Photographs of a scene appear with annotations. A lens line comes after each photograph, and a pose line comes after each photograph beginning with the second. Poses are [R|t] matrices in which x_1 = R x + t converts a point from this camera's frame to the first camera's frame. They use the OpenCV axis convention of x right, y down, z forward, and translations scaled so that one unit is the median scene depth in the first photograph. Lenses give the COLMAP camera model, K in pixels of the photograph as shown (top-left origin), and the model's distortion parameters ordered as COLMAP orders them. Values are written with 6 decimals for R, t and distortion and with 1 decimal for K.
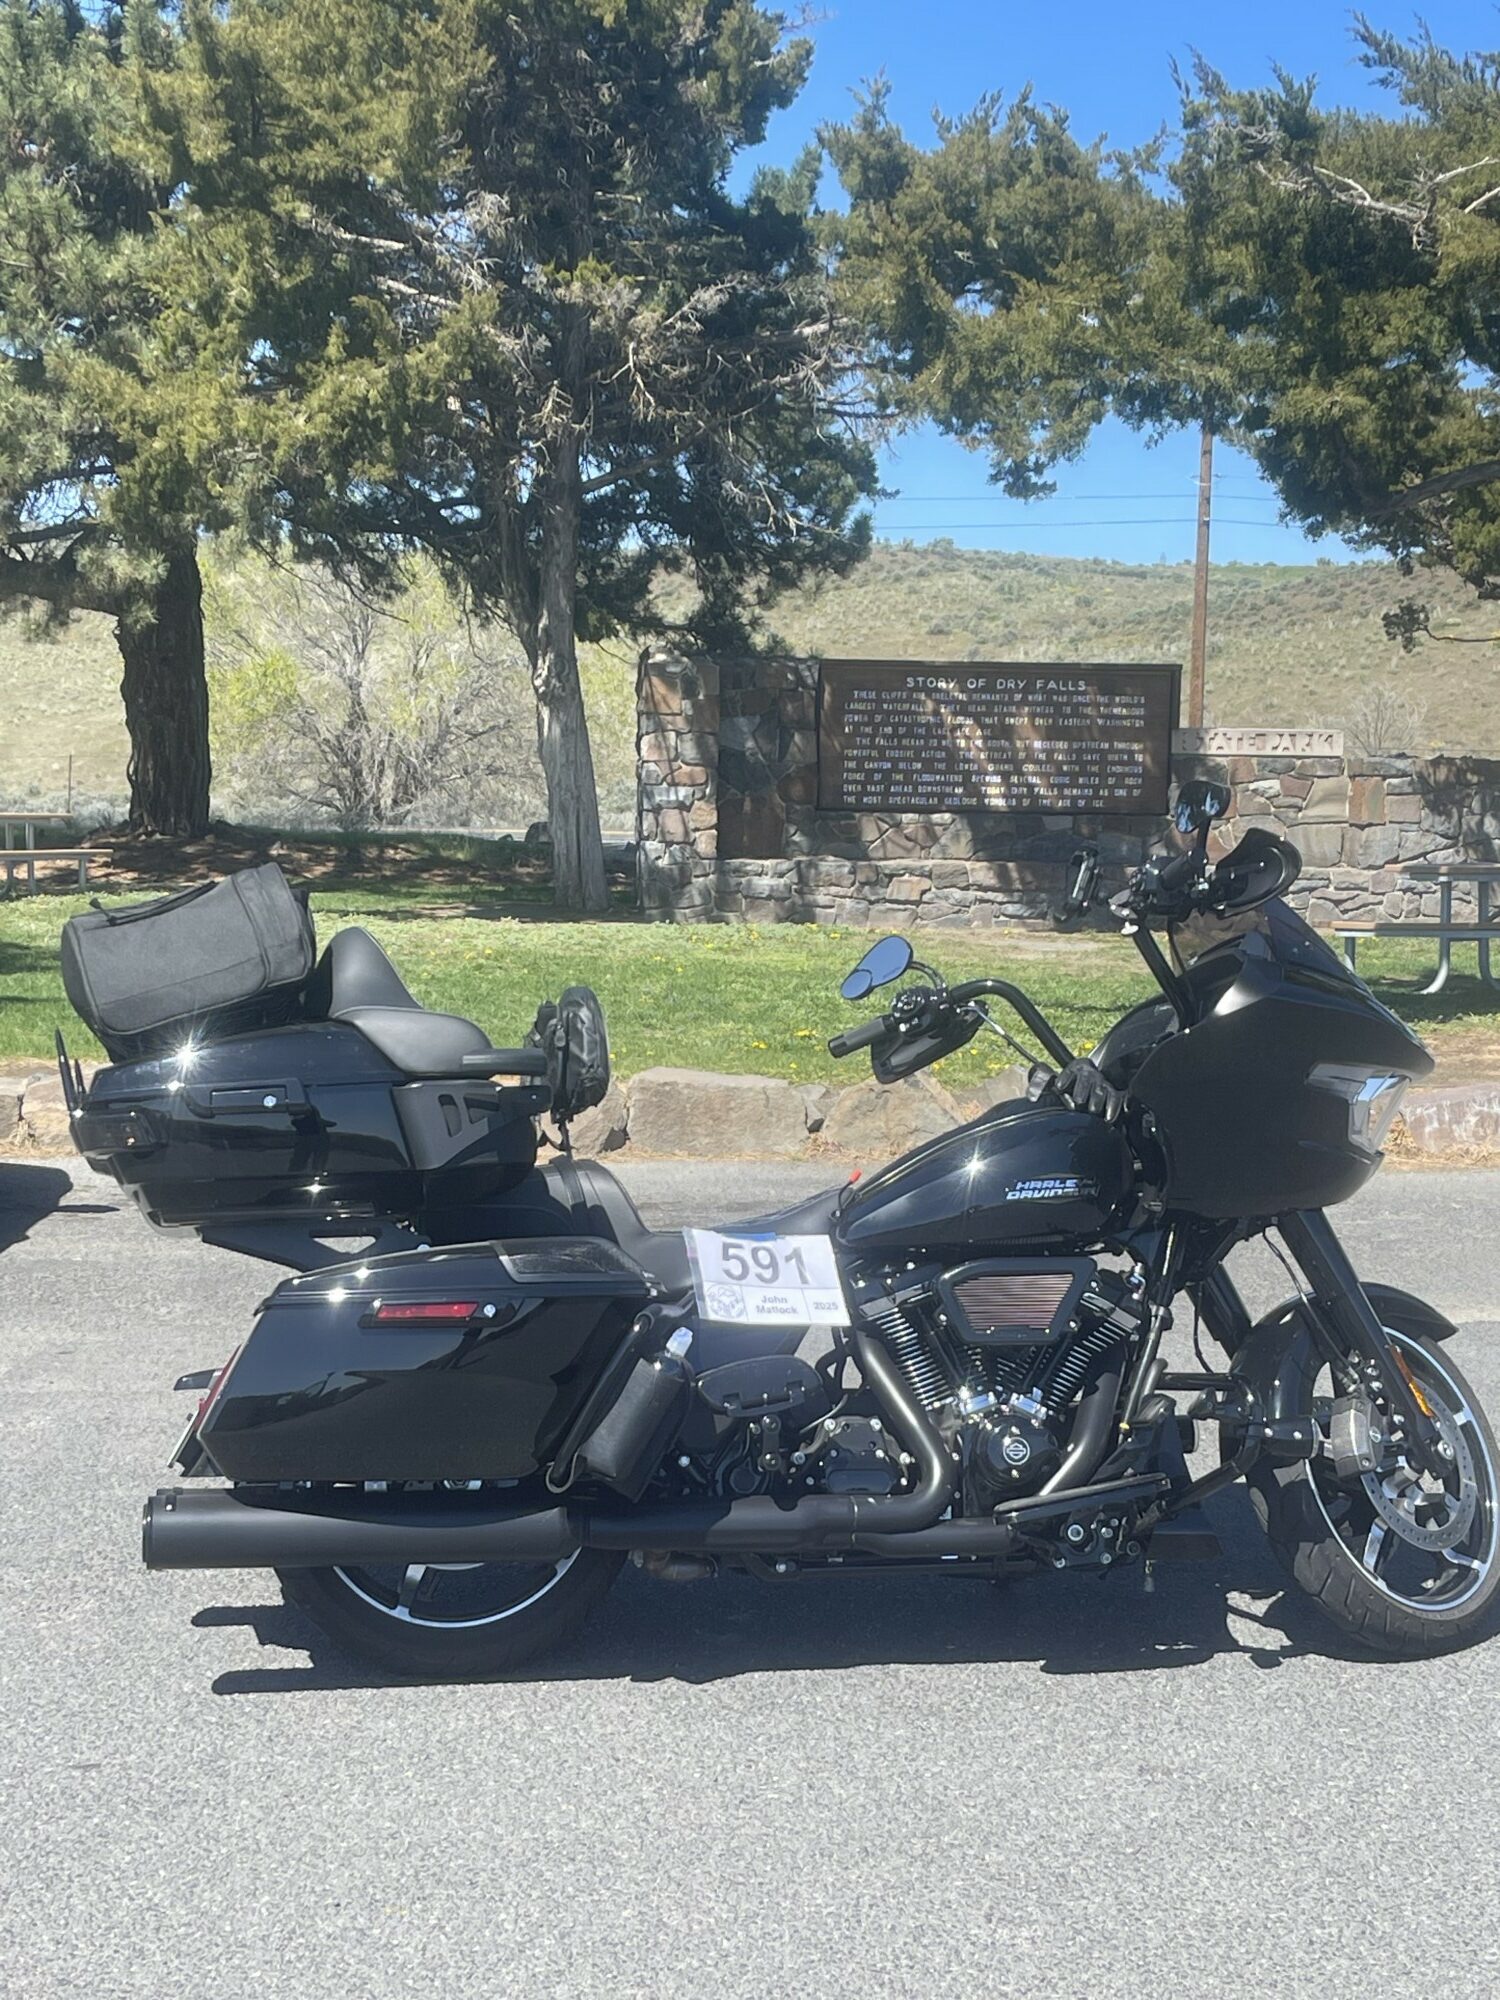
lens RADIAL K [[3164.8, 0, 739.1], [0, 3164.8, 1109.7], [0, 0, 1]] dist [0.106944, 0.000000]
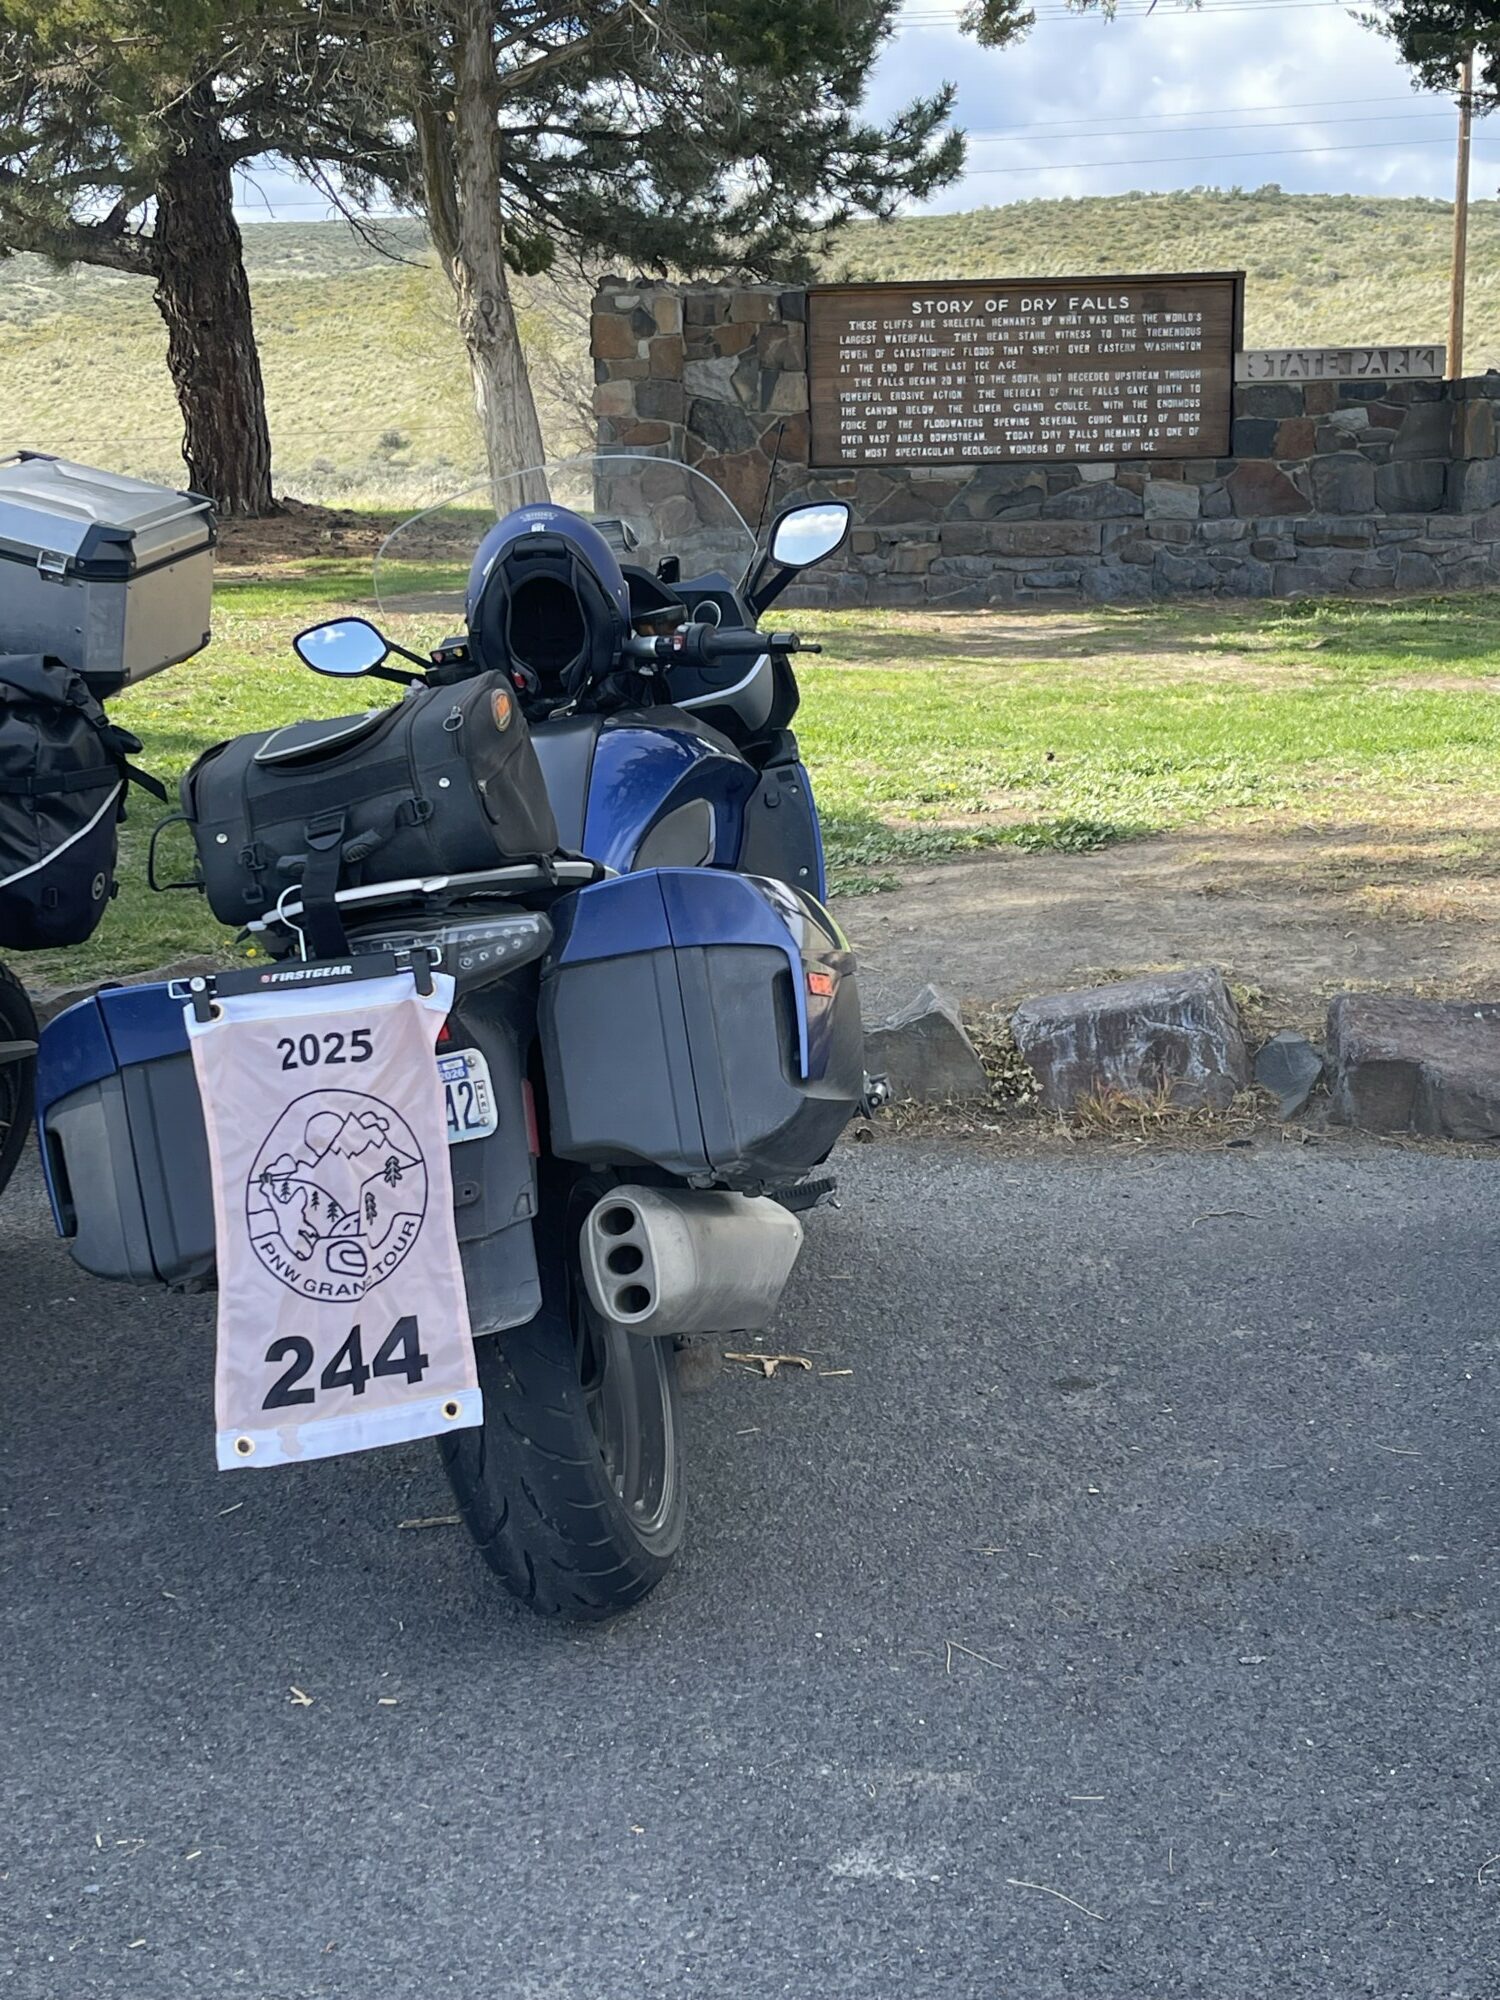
lens RADIAL K [[2773.1, 0, 752.8], [0, 2773.1, 1045.1], [0, 0, 1]] dist [0.038196, 0.000000]
pose [[0.991133, -0.010971, -0.132423, 0.105891], [0.025915, 0.993408, 0.111660, -0.024013], [0.130325, -0.114102, 0.984884, 0.244708]]
